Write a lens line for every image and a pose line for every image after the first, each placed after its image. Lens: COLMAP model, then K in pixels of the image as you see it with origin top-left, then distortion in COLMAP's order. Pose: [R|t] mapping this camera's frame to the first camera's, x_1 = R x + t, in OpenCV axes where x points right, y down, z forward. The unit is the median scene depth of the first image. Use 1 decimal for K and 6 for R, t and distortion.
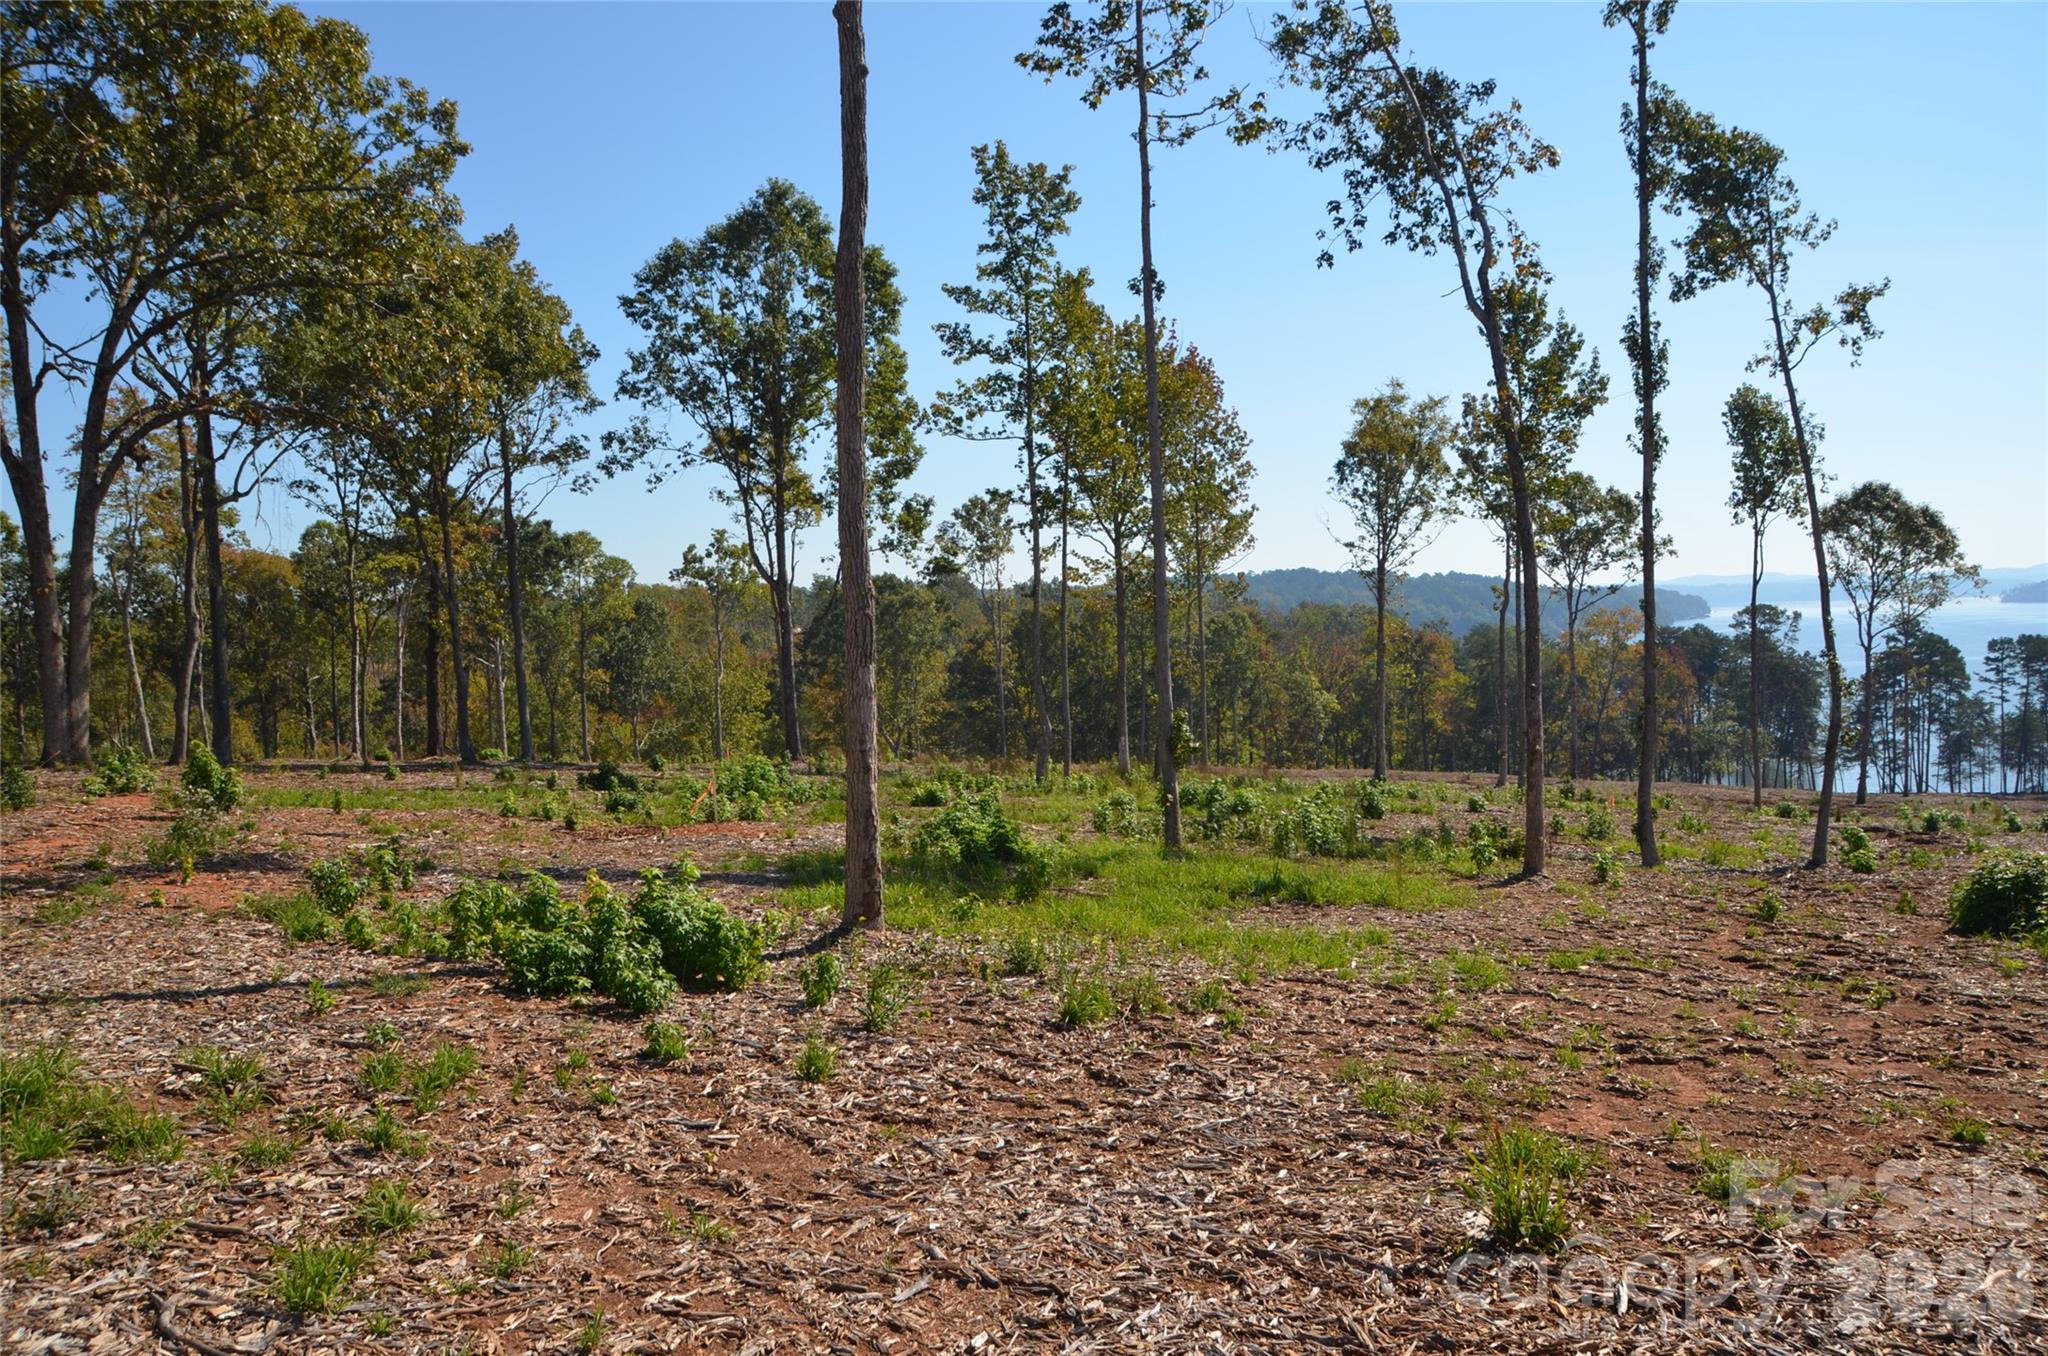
lens RADIAL K [[1677.6, 0, 1030.4], [0, 1677.6, 670.9], [0, 0, 1]] dist [-0.055194, 0.025829]
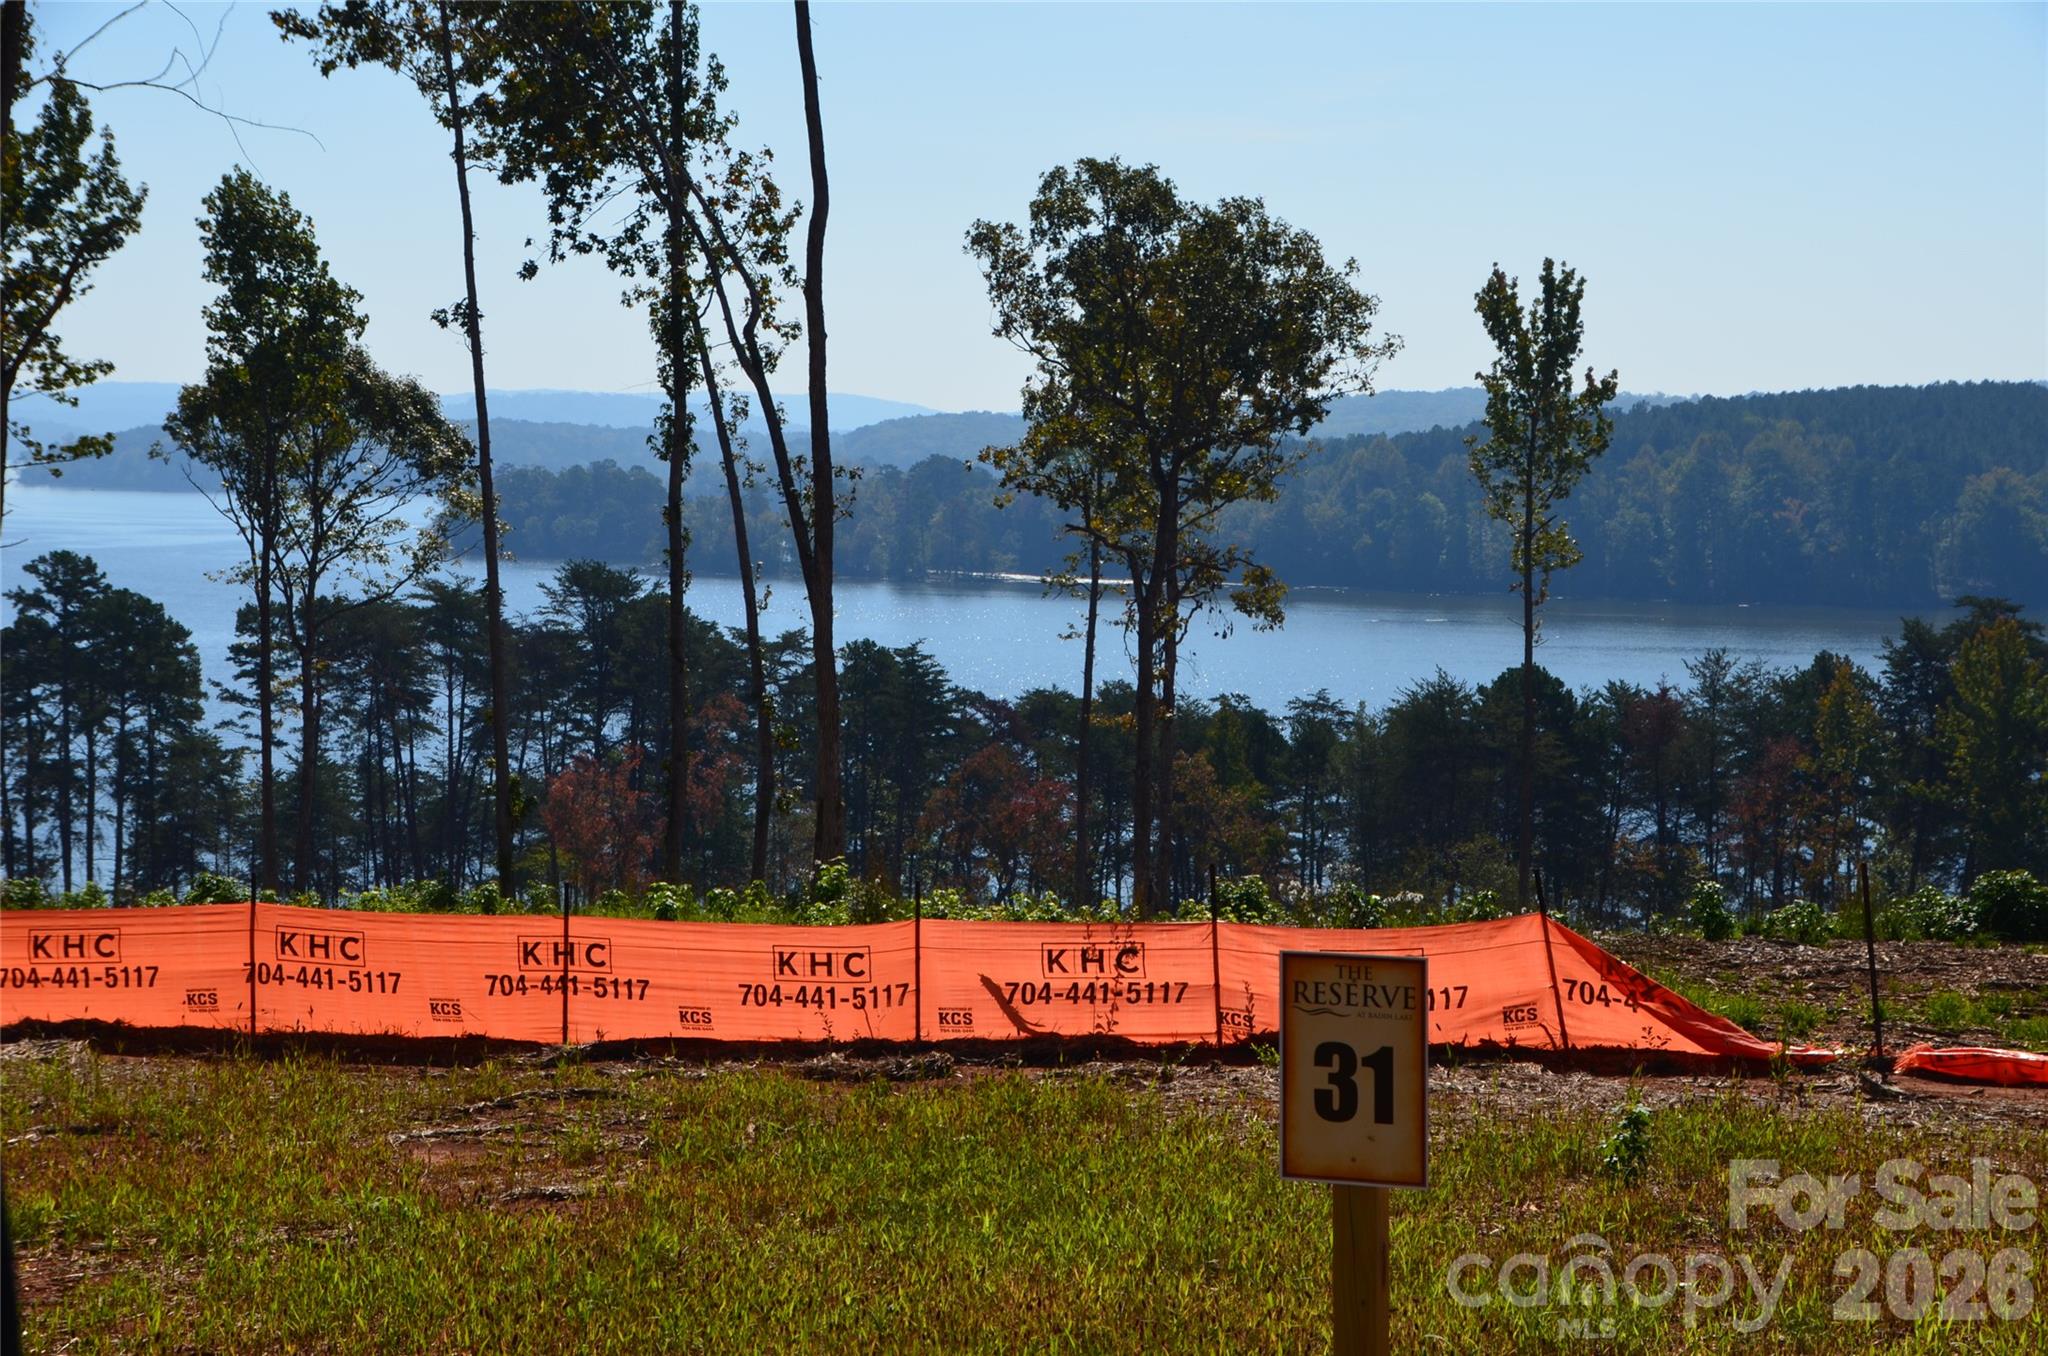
lens RADIAL K [[4623.1, 0, 1041.7], [0, 4623.1, 692.9], [0, 0, 1]] dist [0.715504, 0.000000]
pose [[0.743950, -0.002014, 0.668232, -0.106068], [-0.002238, 0.999982, 0.005505, -0.003063], [-0.668231, -0.005591, 0.743933, -0.085177]]
